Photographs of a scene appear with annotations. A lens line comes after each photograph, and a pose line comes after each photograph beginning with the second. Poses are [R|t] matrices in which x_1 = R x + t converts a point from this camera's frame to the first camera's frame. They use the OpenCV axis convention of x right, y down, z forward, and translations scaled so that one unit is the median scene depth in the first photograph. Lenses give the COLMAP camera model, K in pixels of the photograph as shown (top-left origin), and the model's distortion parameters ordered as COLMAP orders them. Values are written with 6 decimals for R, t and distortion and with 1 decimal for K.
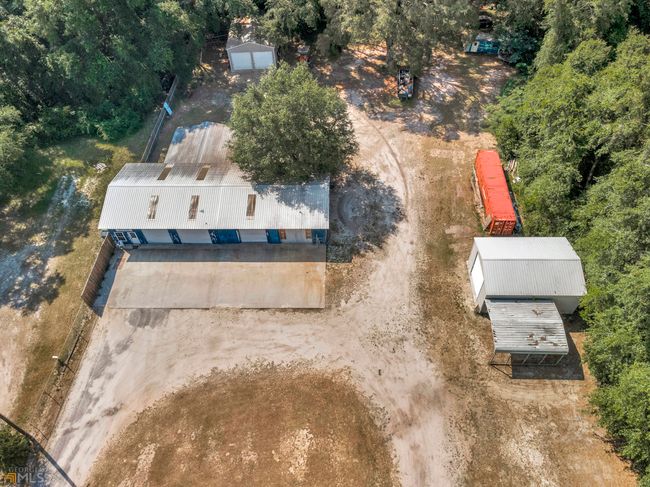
lens RADIAL K [[479.0, 0, 325.0], [0, 479.0, 243.5], [0, 0, 1]] dist [0.032776, 0.005838]
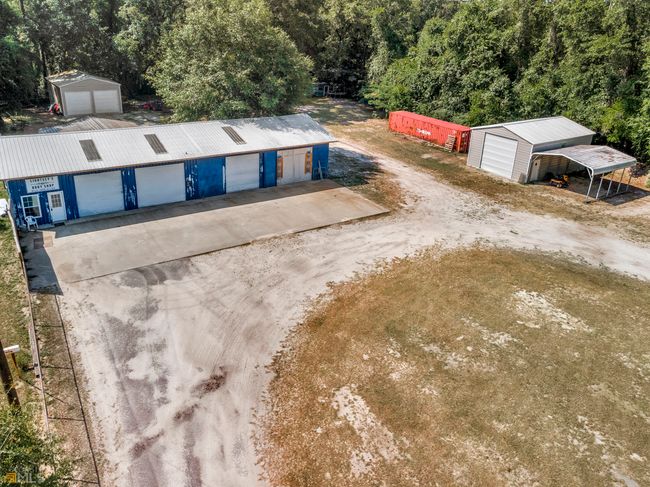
lens RADIAL K [[499.1, 0, 300.1], [0, 499.1, 209.9], [0, 0, 1]] dist [0.032039, 0.038861]
pose [[0.832941, -0.149094, 0.532898, -0.559621], [0.393458, 0.836727, -0.380892, 0.395883], [-0.389101, 0.526933, 0.755607, 0.508066]]
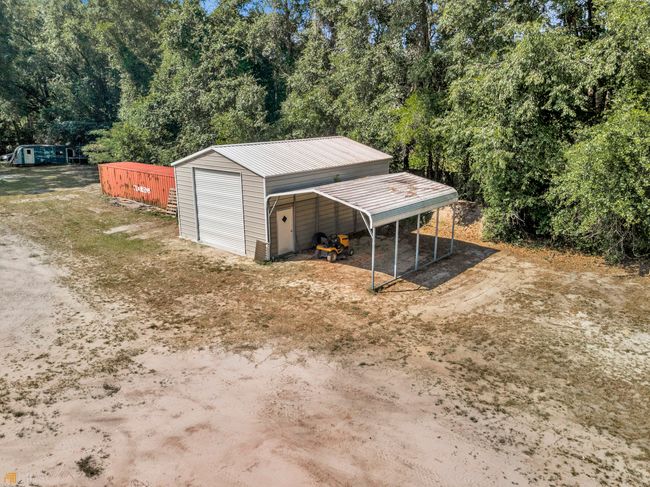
lens RADIAL K [[479.0, 0, 325.0], [0, 479.0, 243.5], [0, 0, 1]] dist [0.032776, 0.005838]
pose [[0.638597, -0.186076, 0.746706, 0.043198], [0.595579, 0.733974, -0.326447, 0.315643], [-0.487319, 0.653191, 0.579536, 0.758528]]
